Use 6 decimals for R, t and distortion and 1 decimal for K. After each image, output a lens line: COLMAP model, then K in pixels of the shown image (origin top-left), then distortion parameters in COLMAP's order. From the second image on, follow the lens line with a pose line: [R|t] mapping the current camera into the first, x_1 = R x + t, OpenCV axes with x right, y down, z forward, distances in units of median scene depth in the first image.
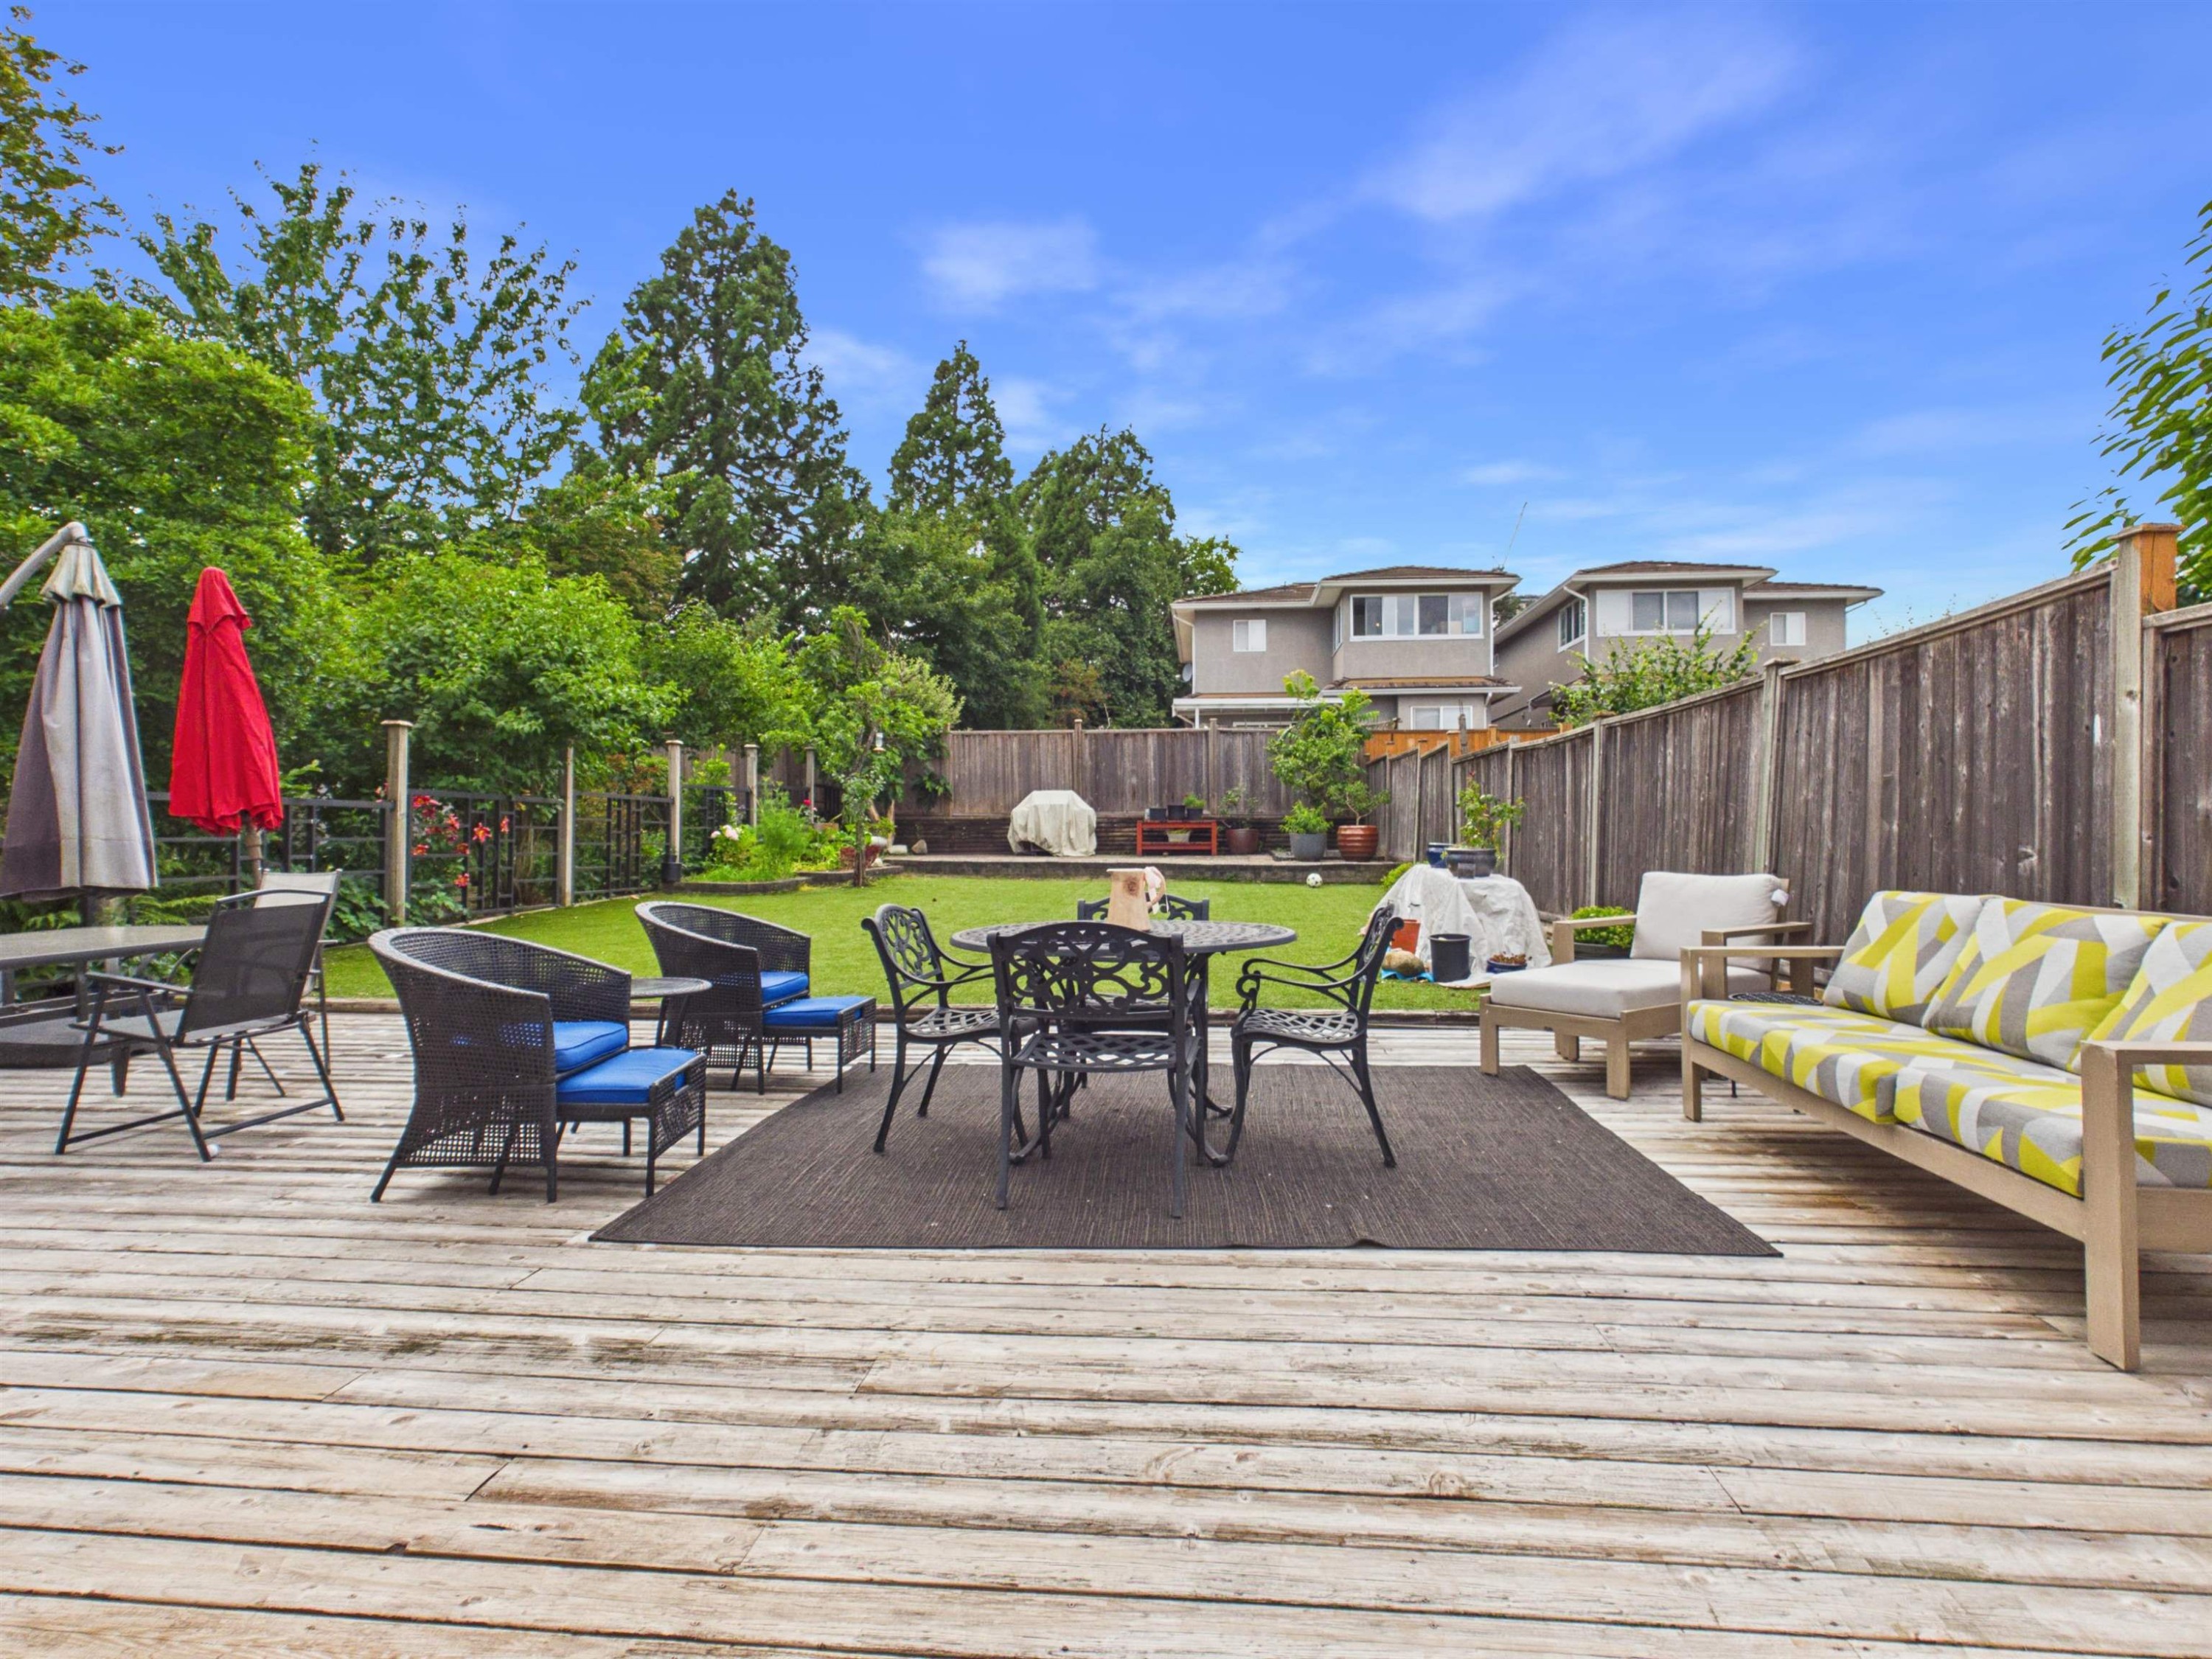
lens RADIAL K [[1163.9, 0, 1103.9], [0, 1163.9, 836.6], [0, 0, 1]] dist [-0.000469, 0.001477]
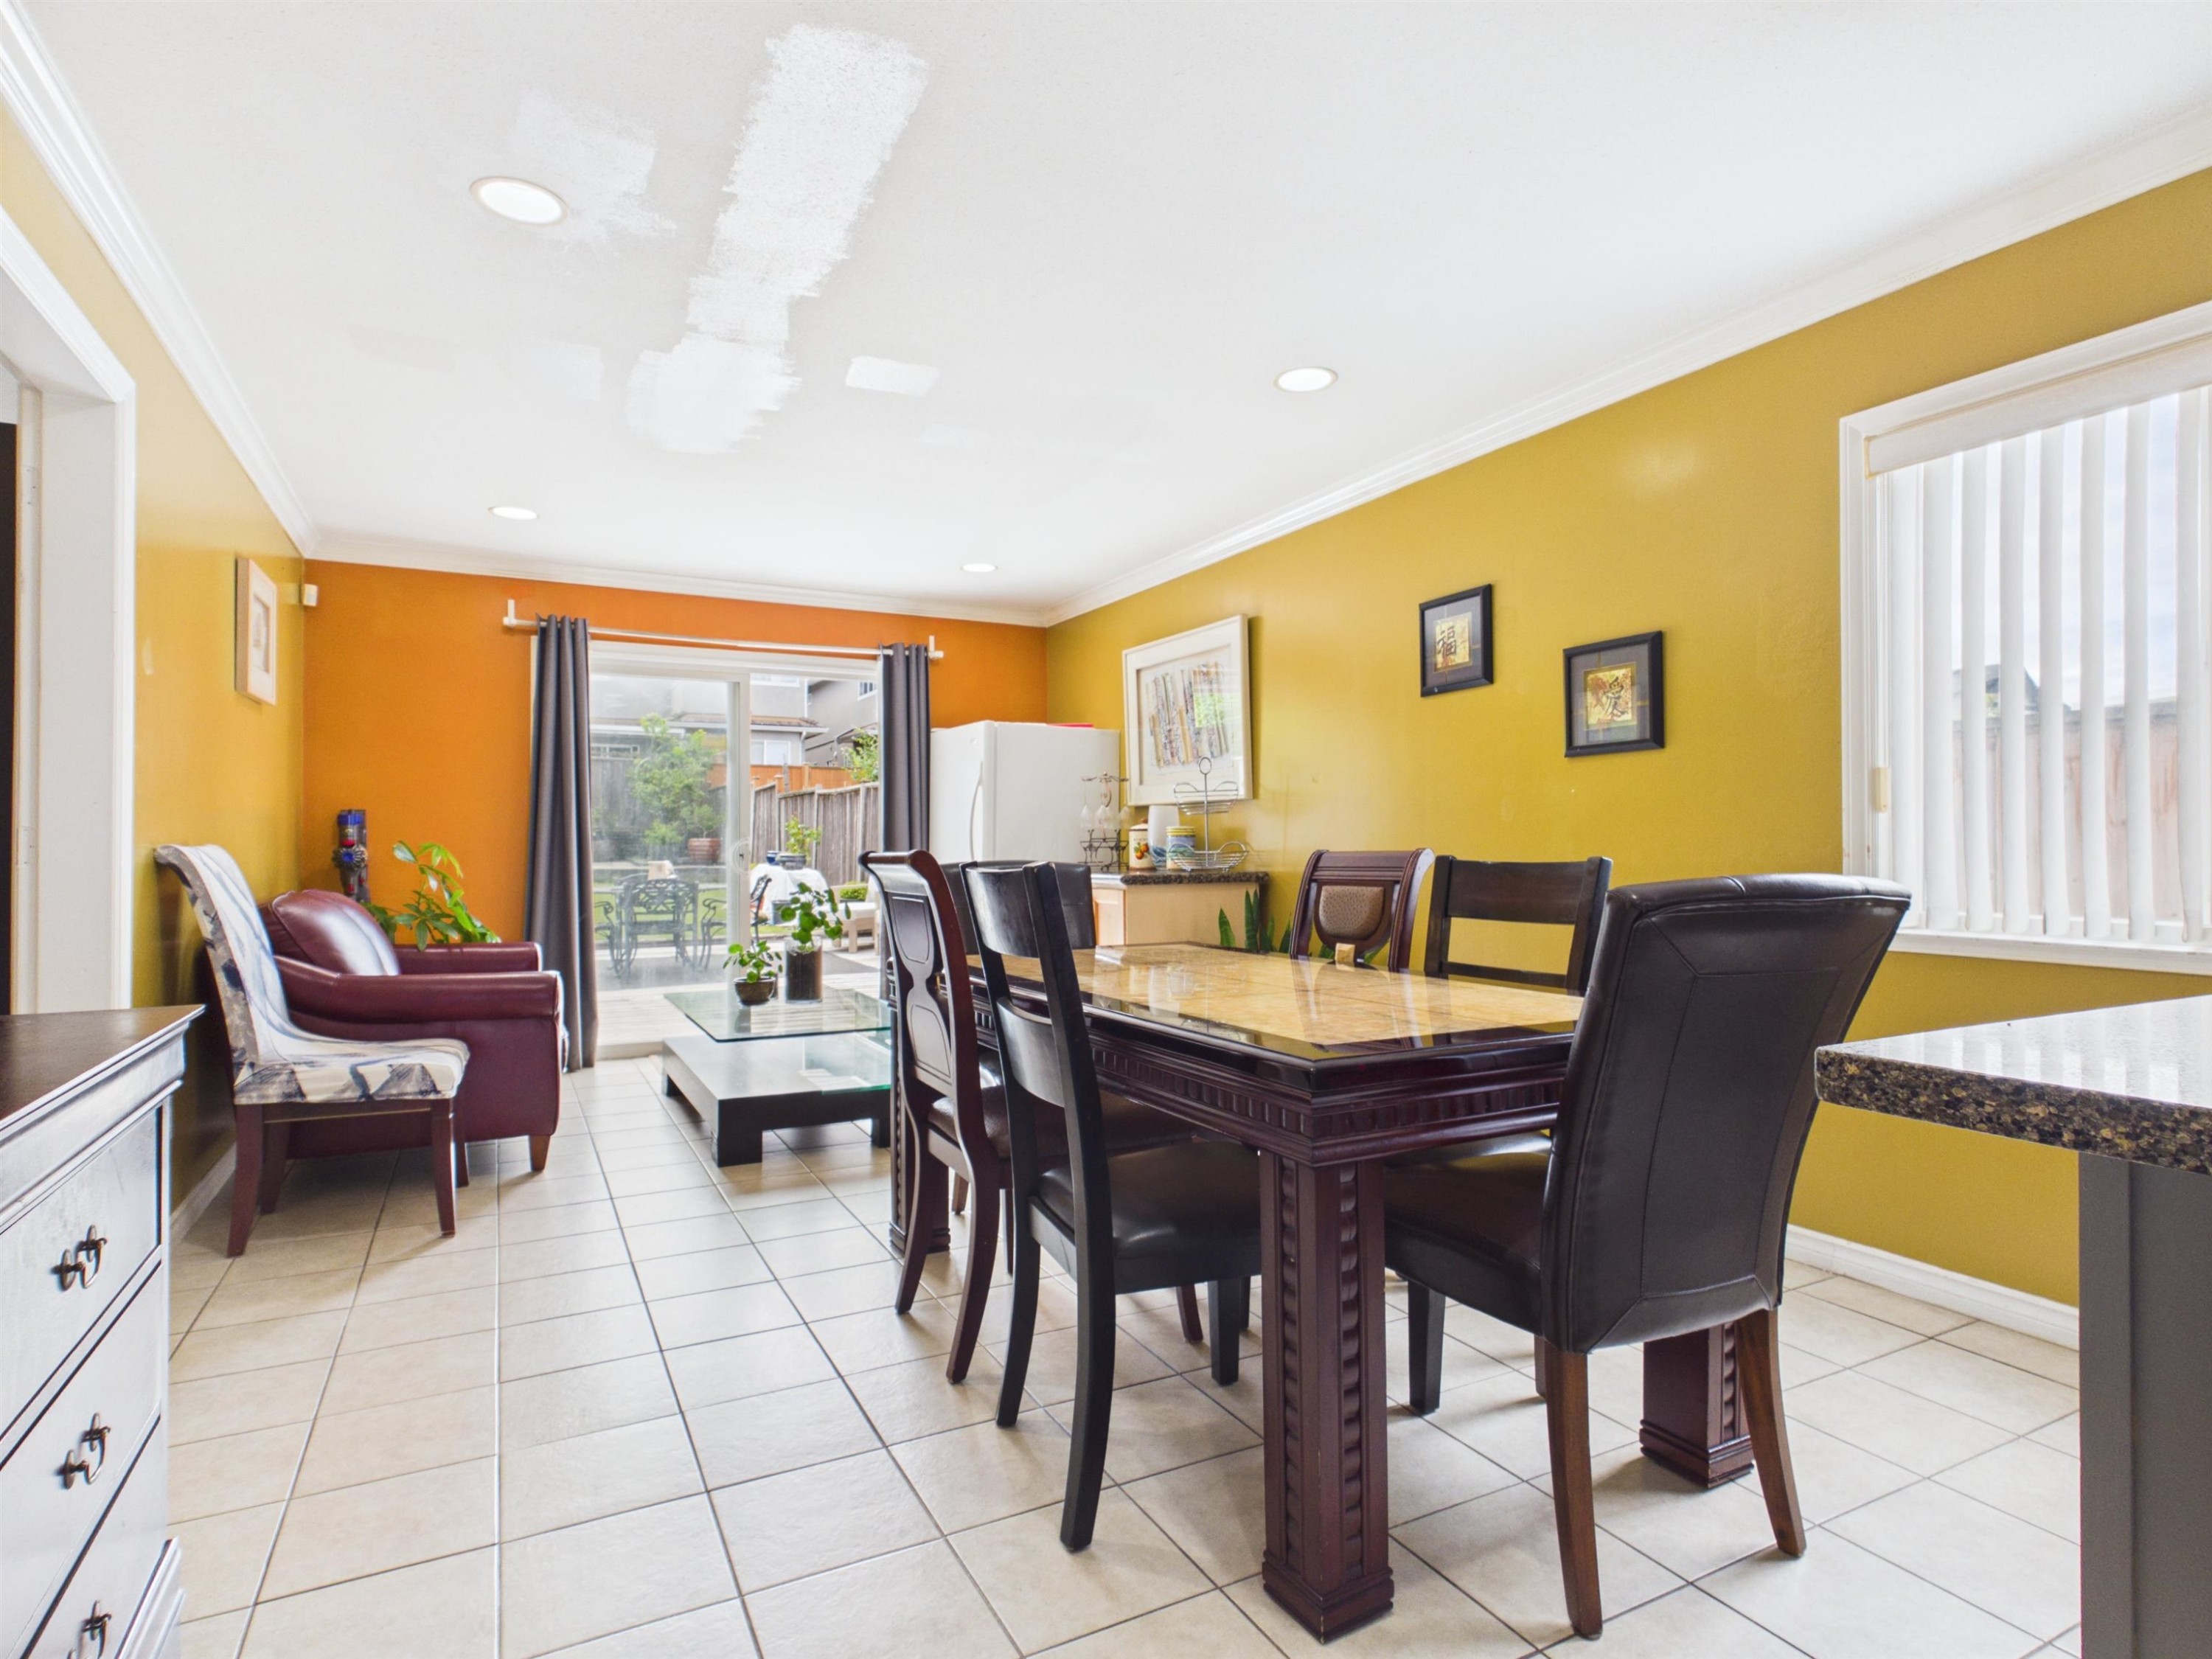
lens RADIAL K [[1163.9, 0, 1106.1], [0, 1163.9, 838.6], [0, 0, 1]] dist [-0.000469, 0.001477]
pose [[0.839493, 0.006621, 0.543330, -0.110250], [-0.002495, 0.999962, -0.008329, 0.000154], [-0.543364, 0.005637, 0.839478, -0.332982]]
